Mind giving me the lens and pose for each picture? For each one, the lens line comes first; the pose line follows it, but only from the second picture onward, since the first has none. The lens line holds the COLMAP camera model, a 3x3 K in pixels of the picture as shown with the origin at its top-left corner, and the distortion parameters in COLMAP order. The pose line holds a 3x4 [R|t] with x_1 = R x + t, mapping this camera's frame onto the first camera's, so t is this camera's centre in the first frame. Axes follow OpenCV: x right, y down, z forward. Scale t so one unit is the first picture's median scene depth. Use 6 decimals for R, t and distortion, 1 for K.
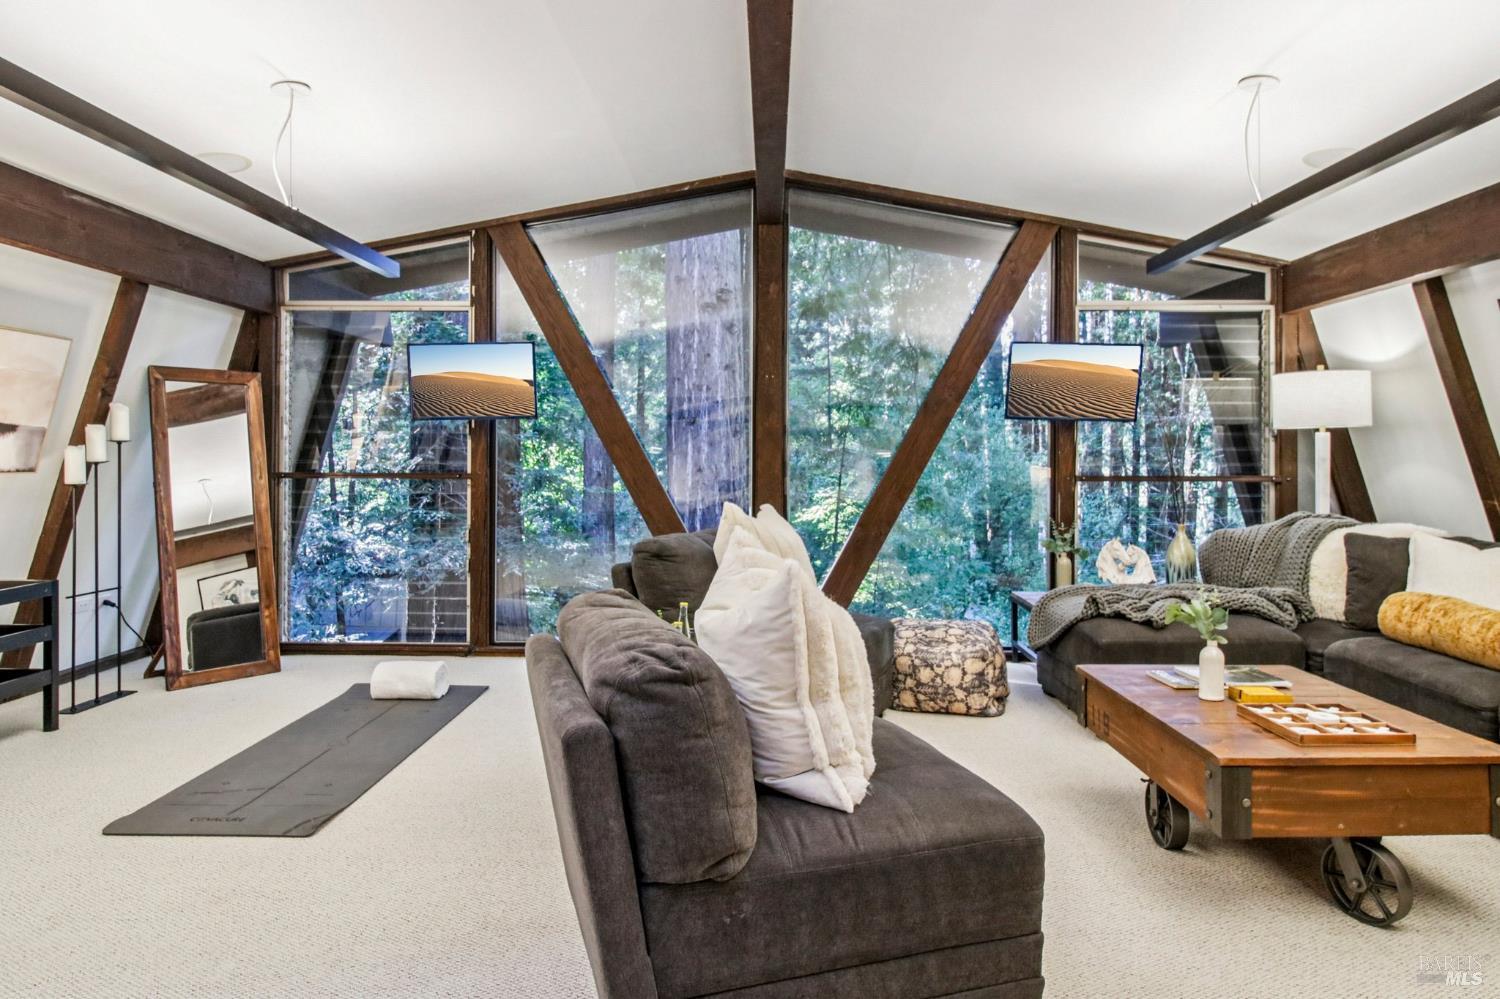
lens RADIAL K [[903.0, 0, 753.7], [0, 903.0, 449.3], [0, 0, 1]] dist [-0.001347, -0.003082]
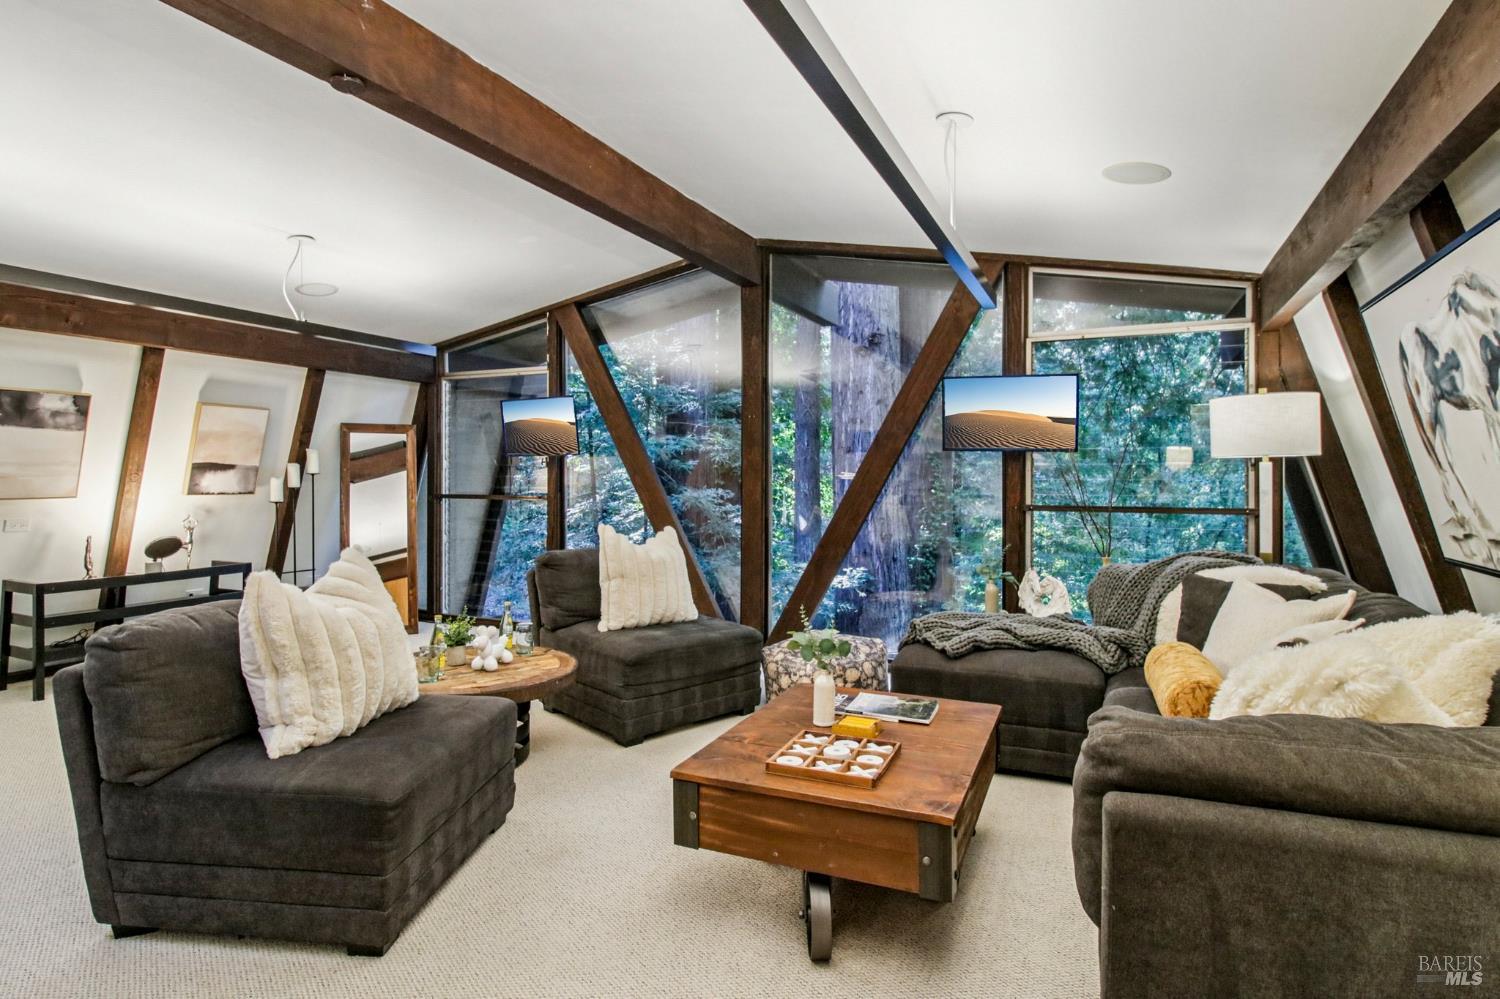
lens RADIAL K [[784.9, 0, 768.1], [0, 784.9, 466.9], [0, 0, 1]] dist [0.004779, -0.013018]
pose [[0.917968, -0.003960, -0.396635, 0.484198], [0.002795, 0.999990, -0.003515, -0.012647], [0.396645, 0.002118, 0.917970, 0.078385]]
